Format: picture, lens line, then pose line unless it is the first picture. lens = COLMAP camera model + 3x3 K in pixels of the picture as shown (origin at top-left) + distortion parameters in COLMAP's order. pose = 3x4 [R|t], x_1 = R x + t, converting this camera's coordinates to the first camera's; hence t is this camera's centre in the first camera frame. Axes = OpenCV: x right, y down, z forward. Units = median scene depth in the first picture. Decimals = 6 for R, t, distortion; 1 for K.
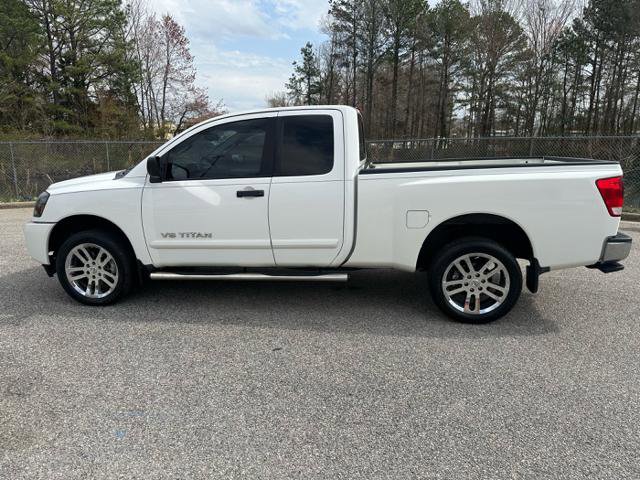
lens RADIAL K [[456.0, 0, 320.0], [0, 456.0, 240.0], [0, 0, 1]] dist [0.048352, -0.060430]
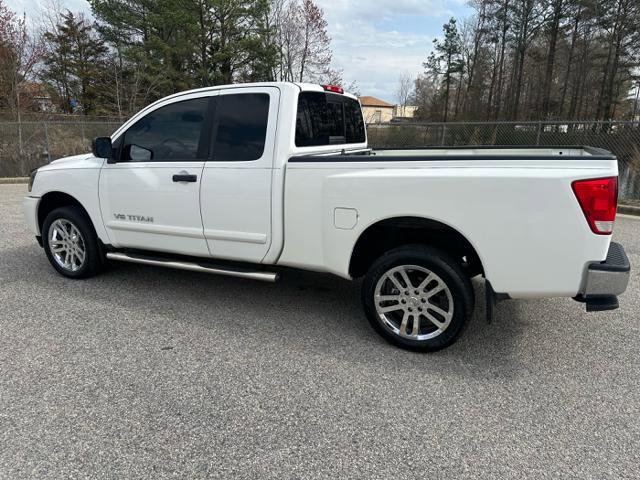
lens RADIAL K [[456.0, 0, 320.0], [0, 456.0, 240.0], [0, 0, 1]] dist [0.048352, -0.060430]
pose [[0.952827, 0.083100, -0.291918, 0.365892], [-0.072458, 0.996259, 0.047100, -0.036689], [0.294740, -0.023726, 0.955283, 0.162694]]
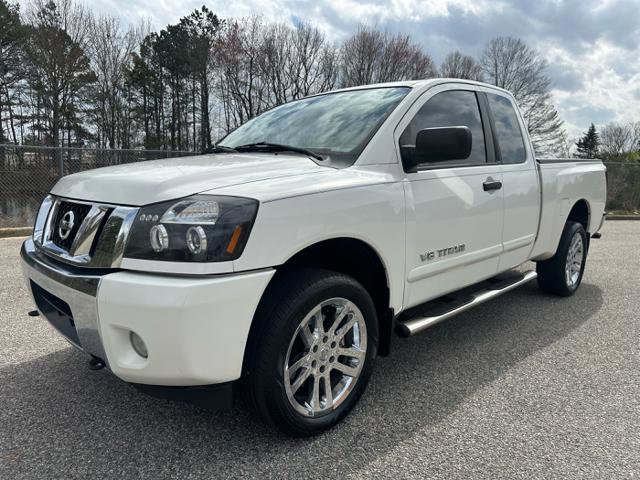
lens RADIAL K [[454.3, 0, 325.2], [0, 454.3, 238.7], [0, 0, 1]] dist [0.047784, -0.049519]
pose [[0.598335, -0.101560, 0.794783, -0.865929], [0.147893, 0.988889, 0.015026, -0.061933], [-0.787479, 0.108552, 0.606707, 0.698863]]
